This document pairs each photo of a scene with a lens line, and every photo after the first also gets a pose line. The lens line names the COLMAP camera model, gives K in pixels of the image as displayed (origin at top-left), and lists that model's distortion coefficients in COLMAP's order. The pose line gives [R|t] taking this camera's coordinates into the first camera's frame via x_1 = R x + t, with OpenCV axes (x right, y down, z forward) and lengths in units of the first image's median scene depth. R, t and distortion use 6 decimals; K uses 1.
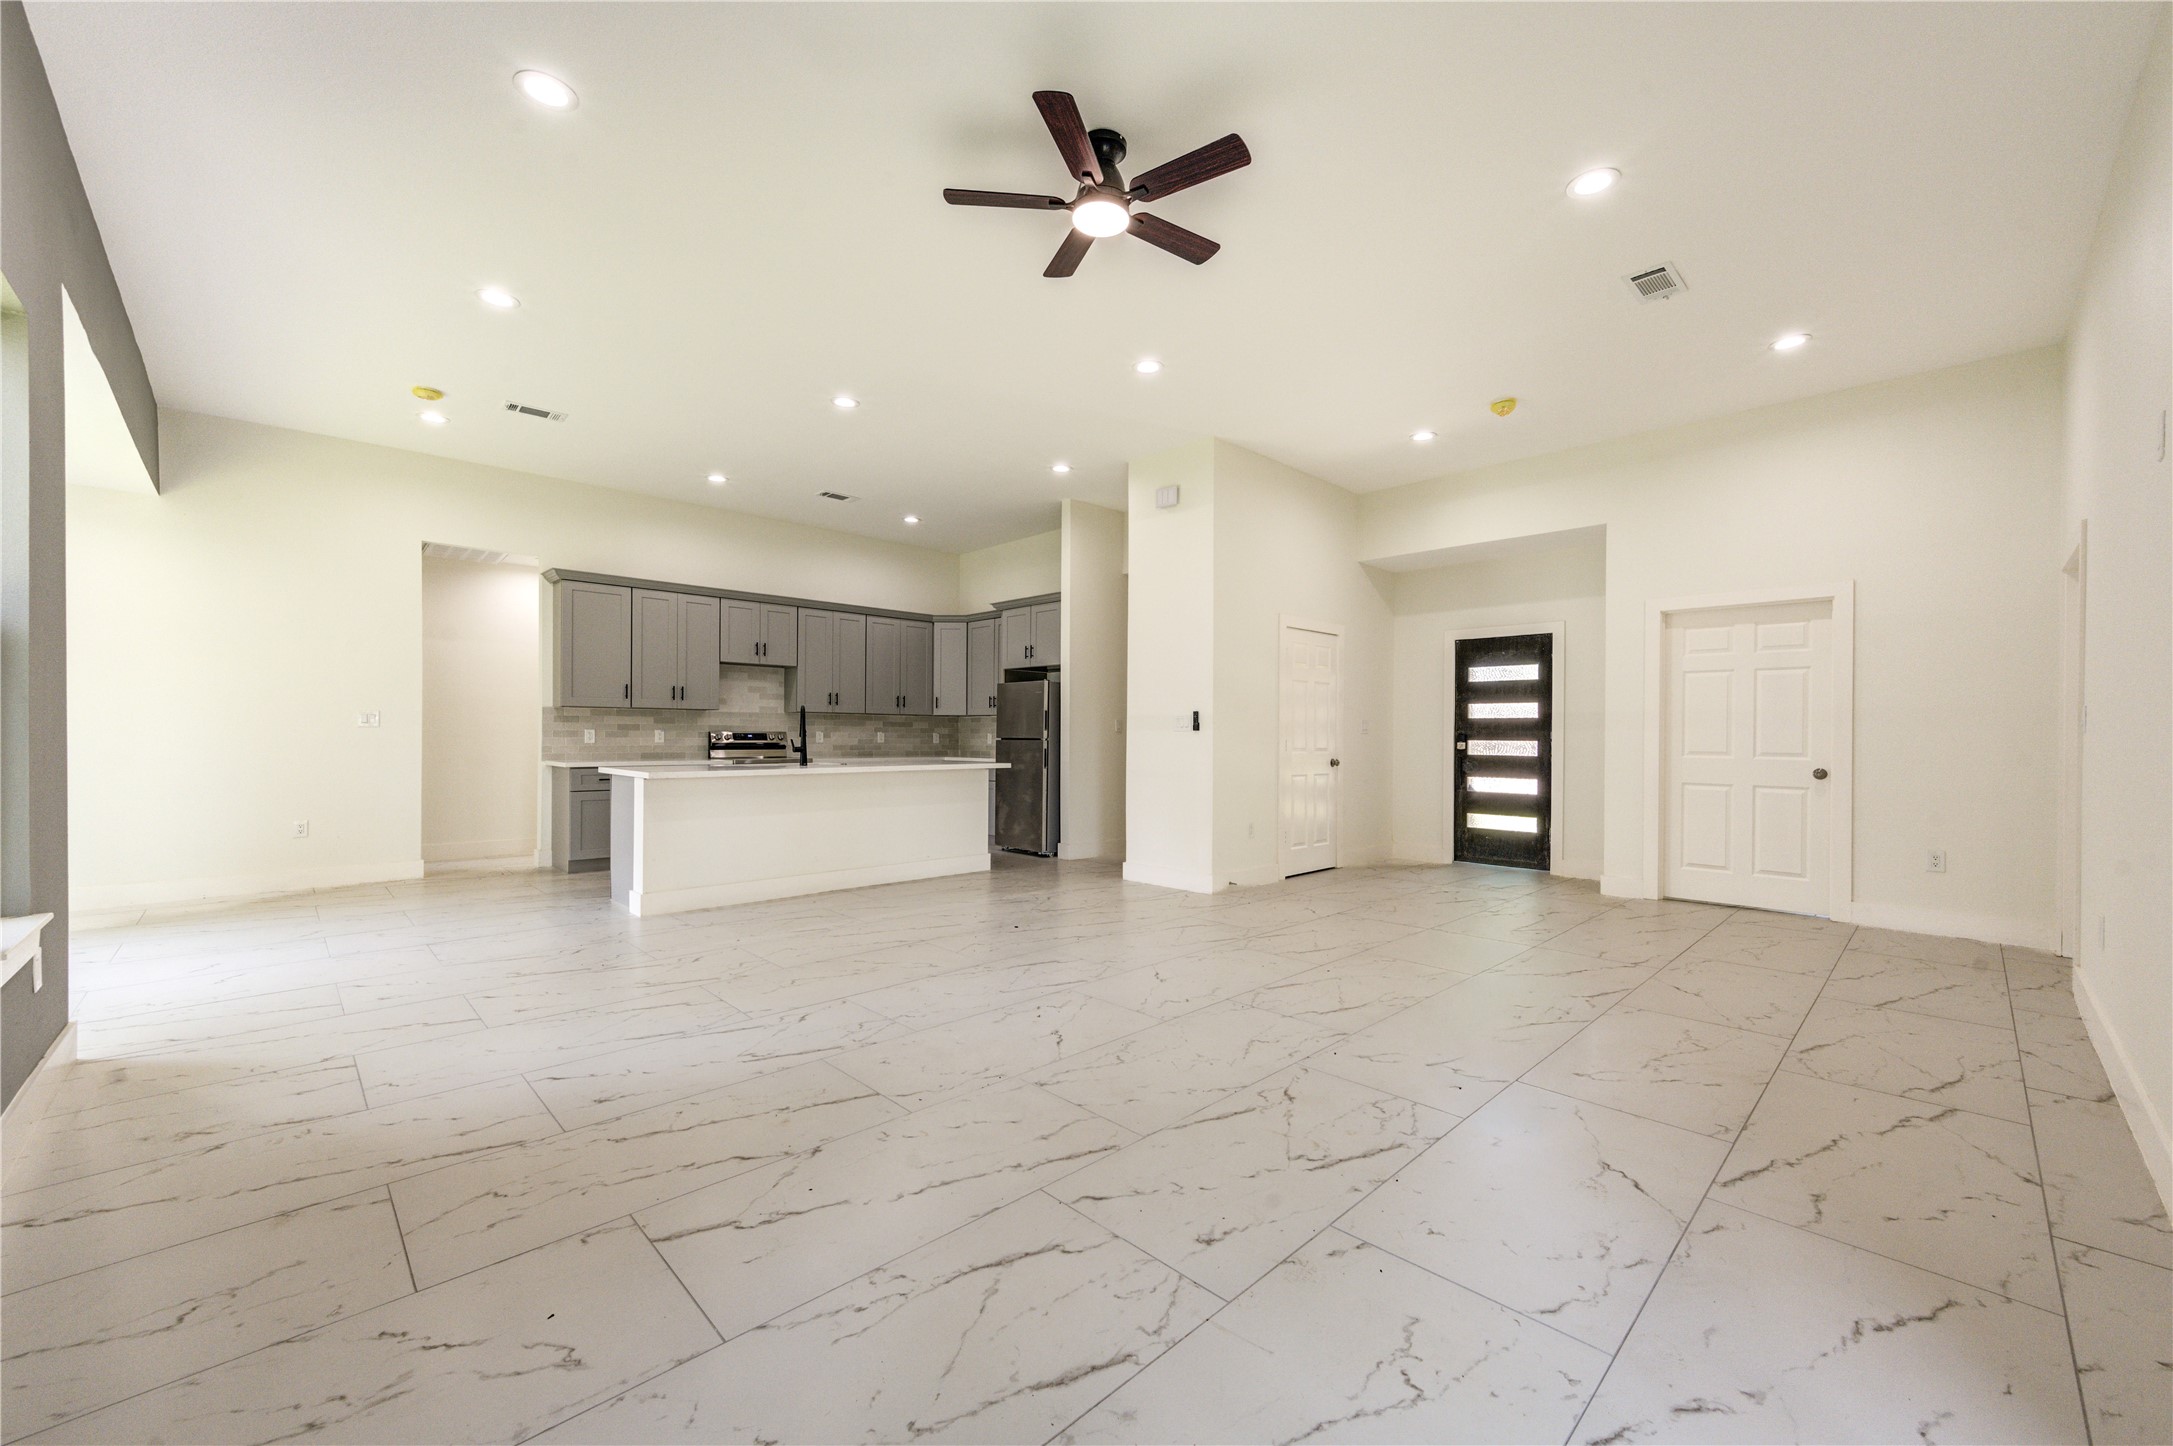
lens RADIAL K [[858.6, 0, 1100.0], [0, 858.6, 735.0], [0, 0, 1]] dist [0.004313, 0.001108]
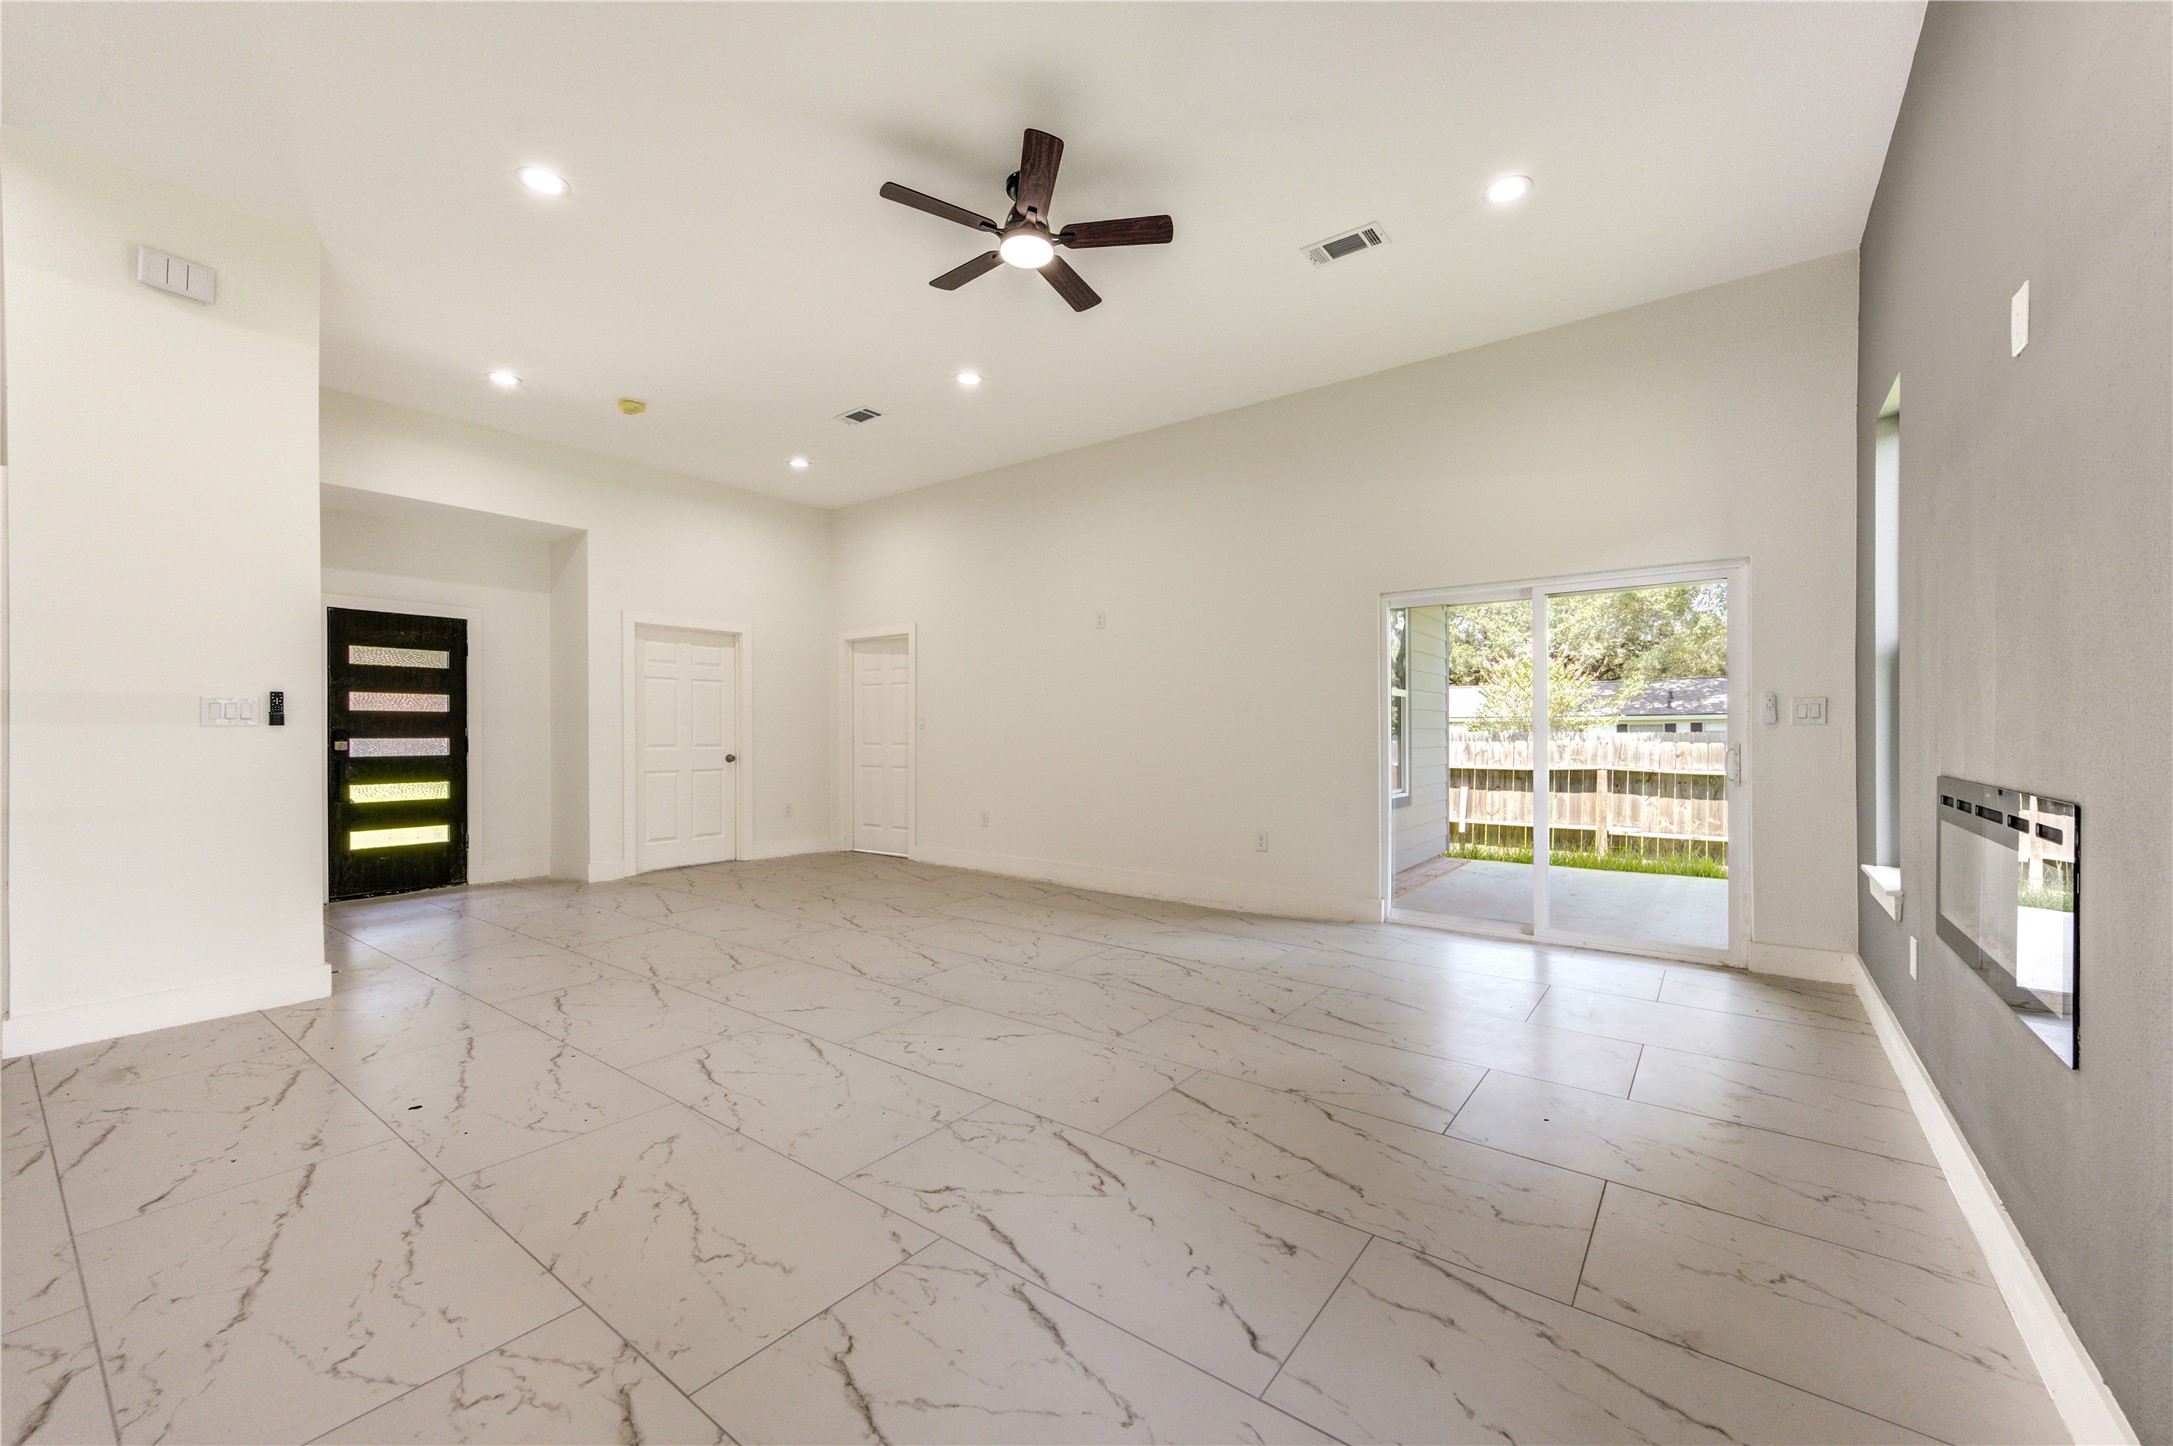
lens RADIAL K [[858.6, 0, 1093.3], [0, 858.6, 724.8], [0, 0, 1]] dist [0.004313, 0.001108]
pose [[-0.160616, 0.003656, 0.987010, -0.484628], [0.003767, 0.999988, -0.003091, -0.001525], [-0.987010, 0.003222, -0.160628, 0.491860]]
